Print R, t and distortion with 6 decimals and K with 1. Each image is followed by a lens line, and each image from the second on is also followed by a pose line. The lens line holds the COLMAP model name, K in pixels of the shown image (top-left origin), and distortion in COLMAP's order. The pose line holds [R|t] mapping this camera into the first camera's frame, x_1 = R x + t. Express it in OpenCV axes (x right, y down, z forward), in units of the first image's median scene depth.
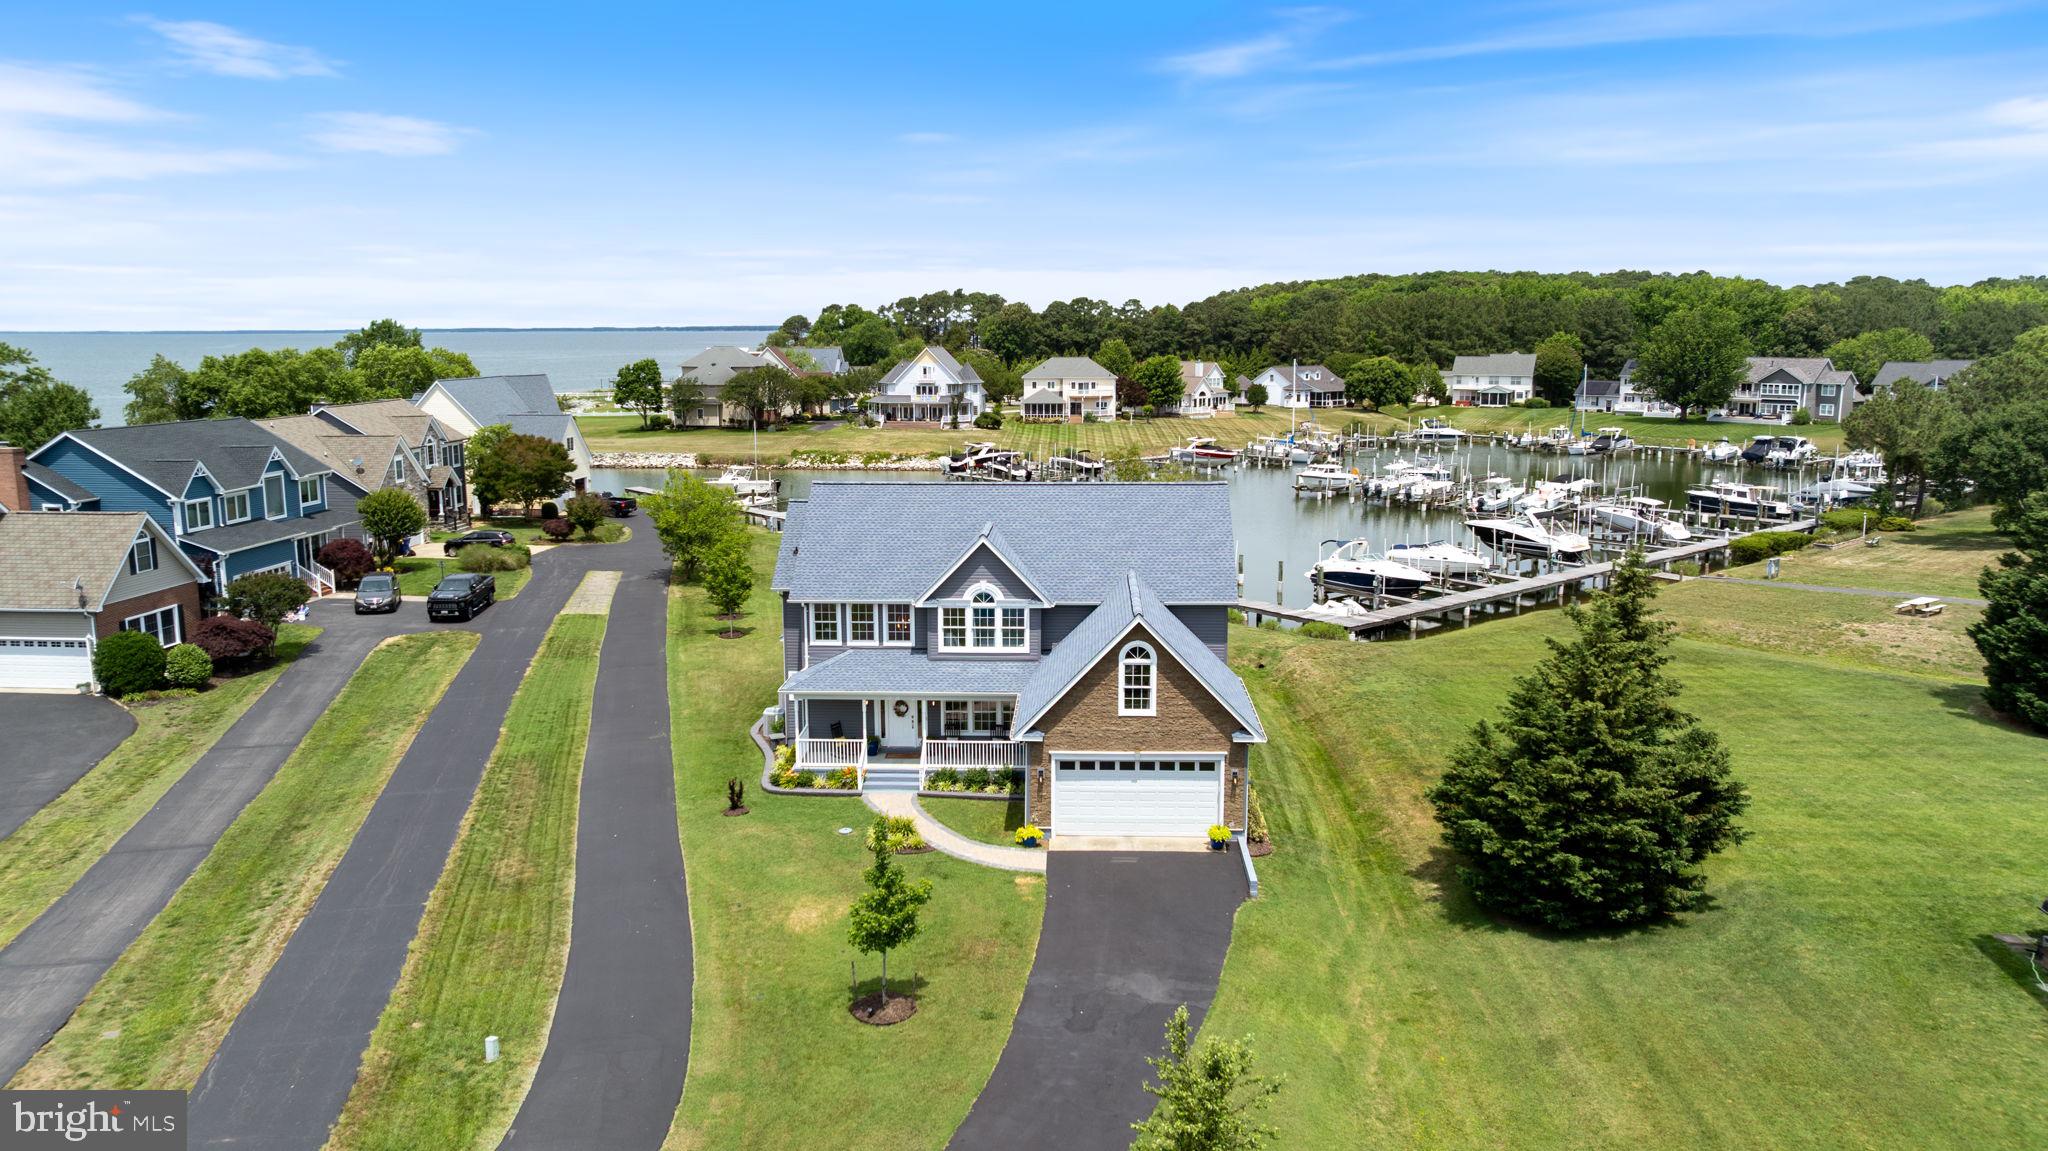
lens RADIAL K [[1424.9, 0, 1025.7], [0, 1424.9, 586.1], [0, 0, 1]] dist [-0.030531, 0.019354]
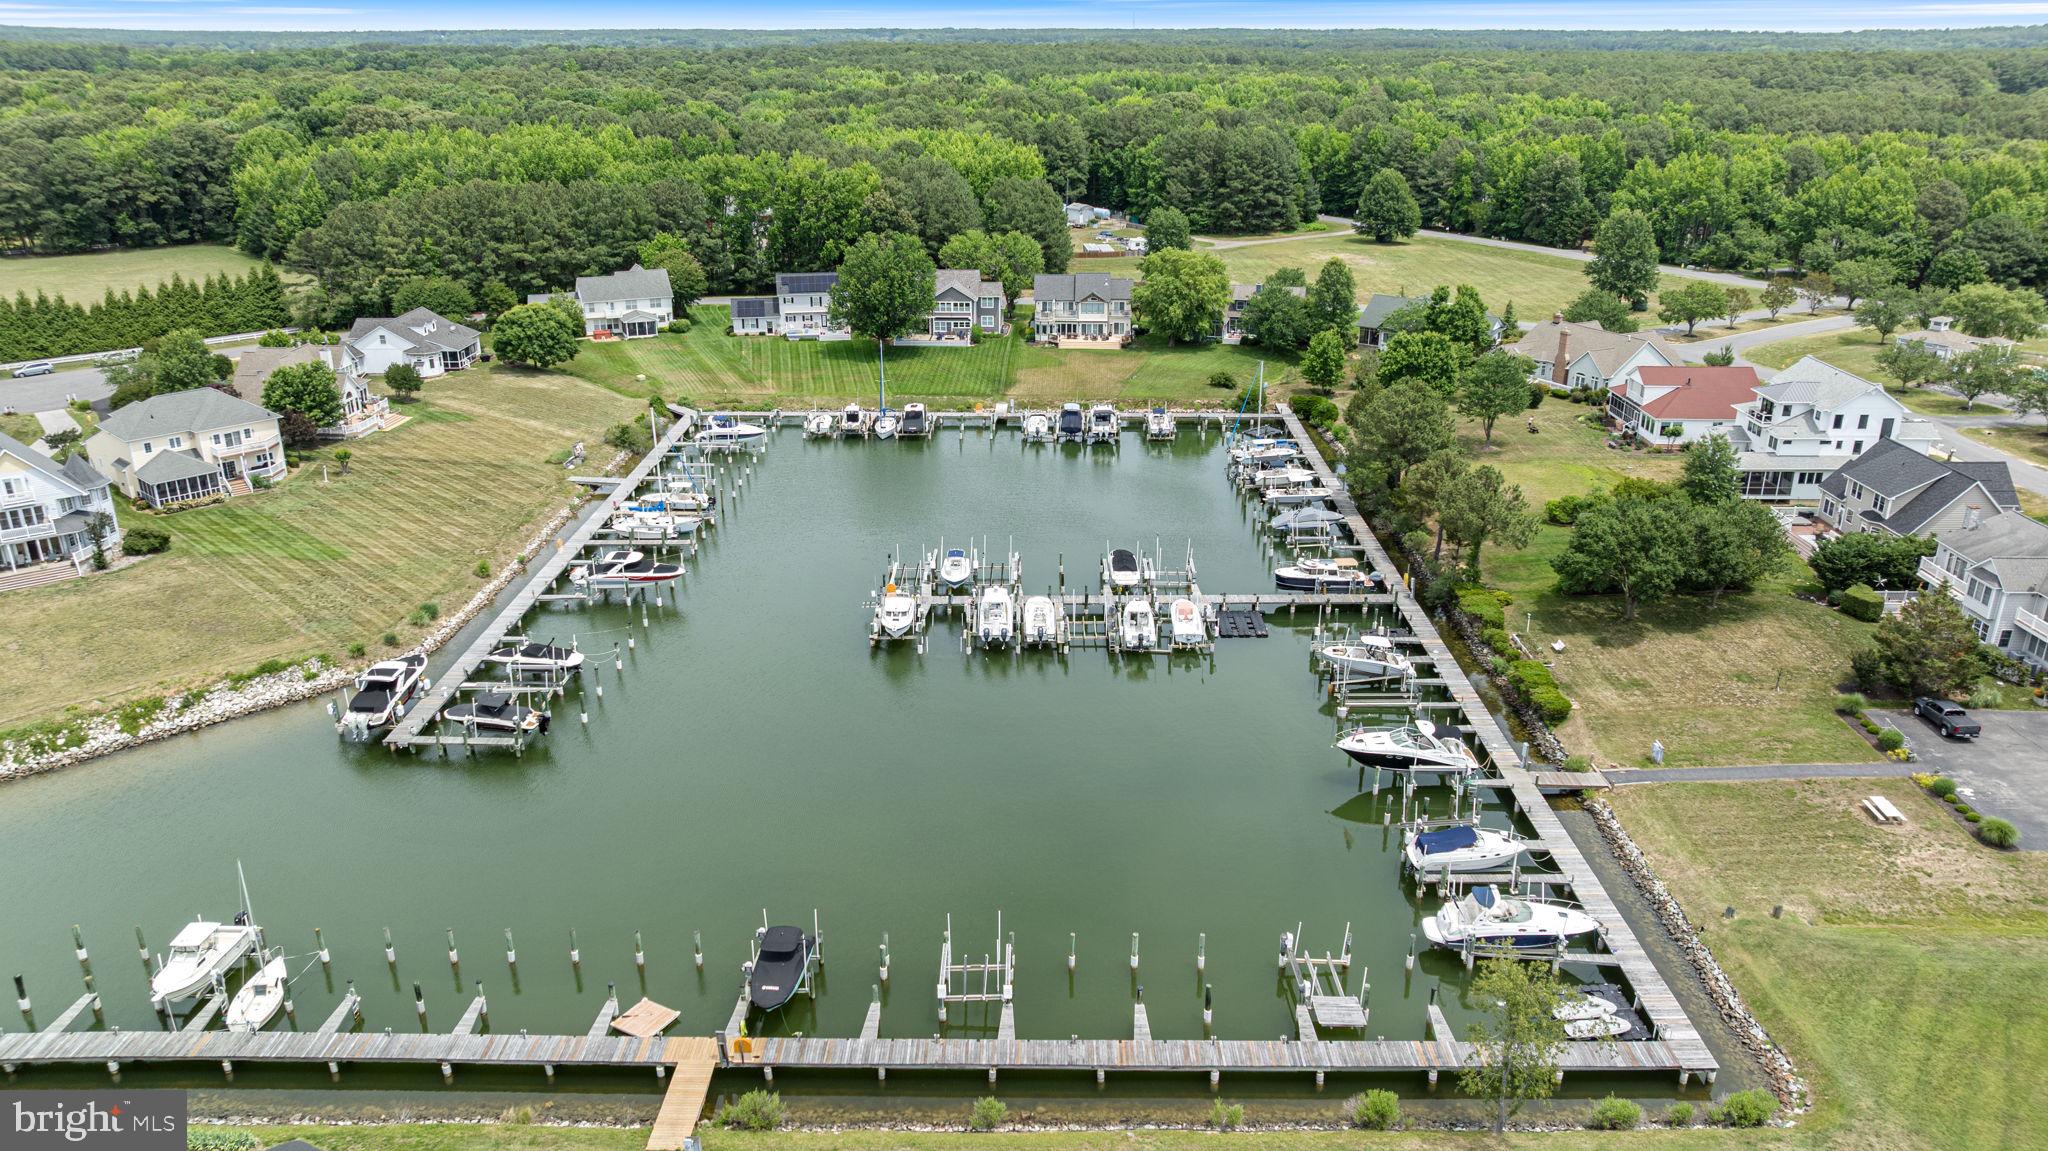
lens RADIAL K [[1424.9, 0, 1026.4], [0, 1424.9, 580.1], [0, 0, 1]] dist [-0.030531, 0.019354]
pose [[0.652414, -0.269606, 0.708286, -0.218341], [0.134344, 0.960924, 0.242025, -0.194434], [-0.745860, -0.062747, 0.663141, 0.267308]]
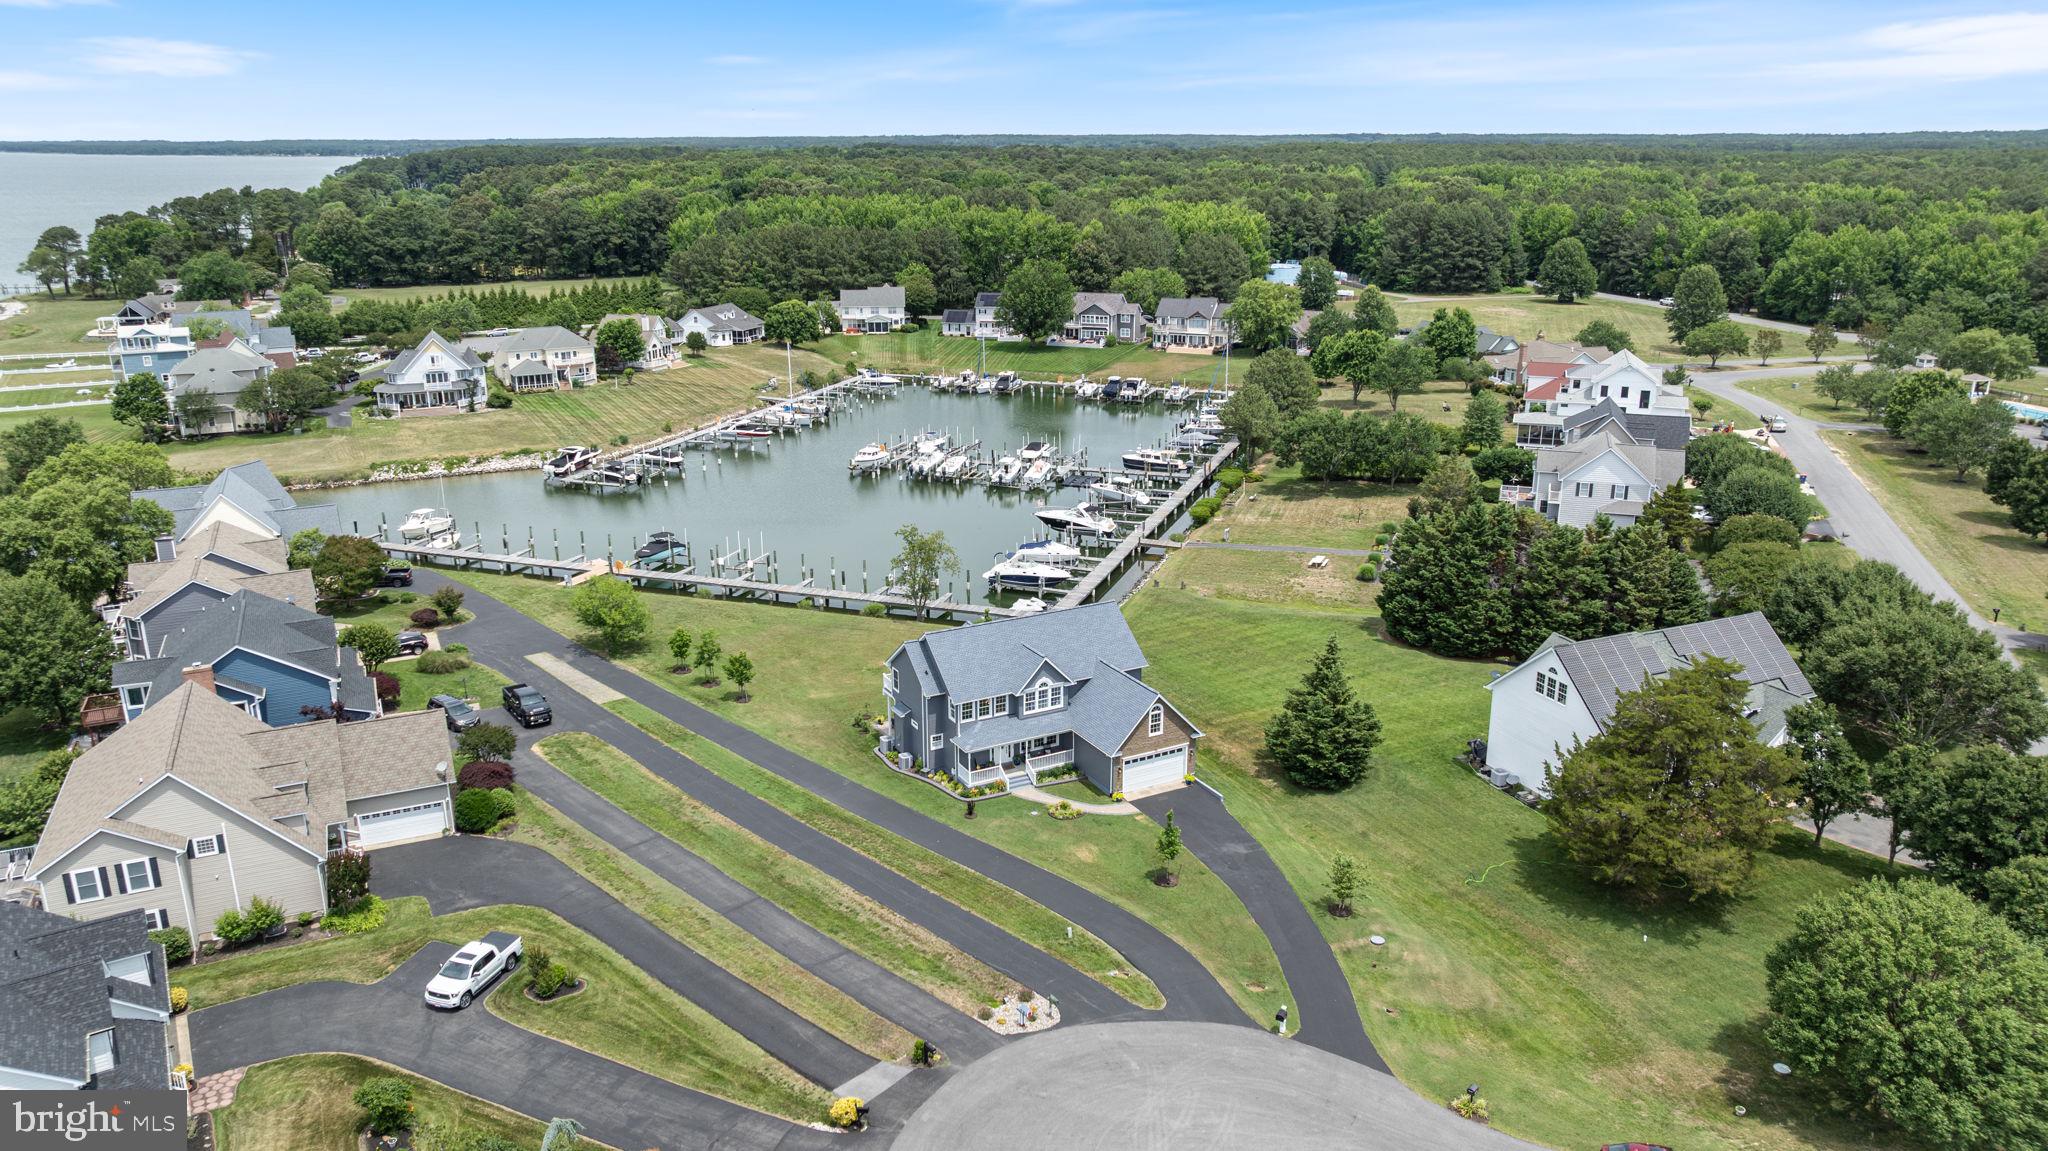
lens RADIAL K [[1424.9, 0, 1019.5], [0, 1424.9, 569.3], [0, 0, 1]] dist [-0.030531, 0.019354]
pose [[0.863093, -0.146801, 0.483239, -0.223387], [0.092551, 0.986594, 0.134412, -0.094828], [-0.496493, -0.071286, 0.865109, -0.159760]]
